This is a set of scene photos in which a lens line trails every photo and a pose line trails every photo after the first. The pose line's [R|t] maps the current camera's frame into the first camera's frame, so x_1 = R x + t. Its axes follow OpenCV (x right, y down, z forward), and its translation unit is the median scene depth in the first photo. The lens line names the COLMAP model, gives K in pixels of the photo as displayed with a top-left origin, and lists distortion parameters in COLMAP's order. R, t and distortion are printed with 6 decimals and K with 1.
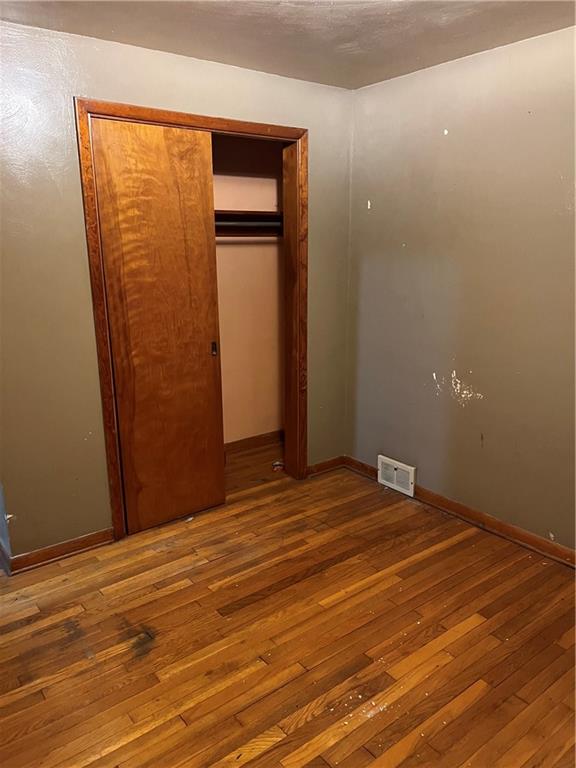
lens RADIAL K [[576.6, 0, 292.3], [0, 576.6, 380.4], [0, 0, 1]] dist [0.052876, -0.047131]
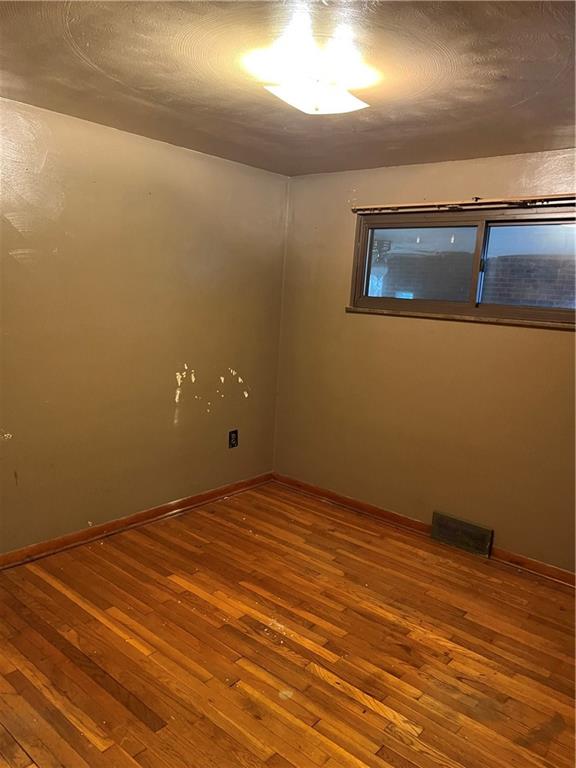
lens RADIAL K [[576.6, 0, 292.3], [0, 576.6, 380.4], [0, 0, 1]] dist [0.052876, -0.047131]
pose [[-0.206753, -0.153530, 0.966272, -0.936178], [0.173890, 0.966121, 0.190714, -0.219844], [-0.962816, 0.207456, -0.173051, 0.893383]]
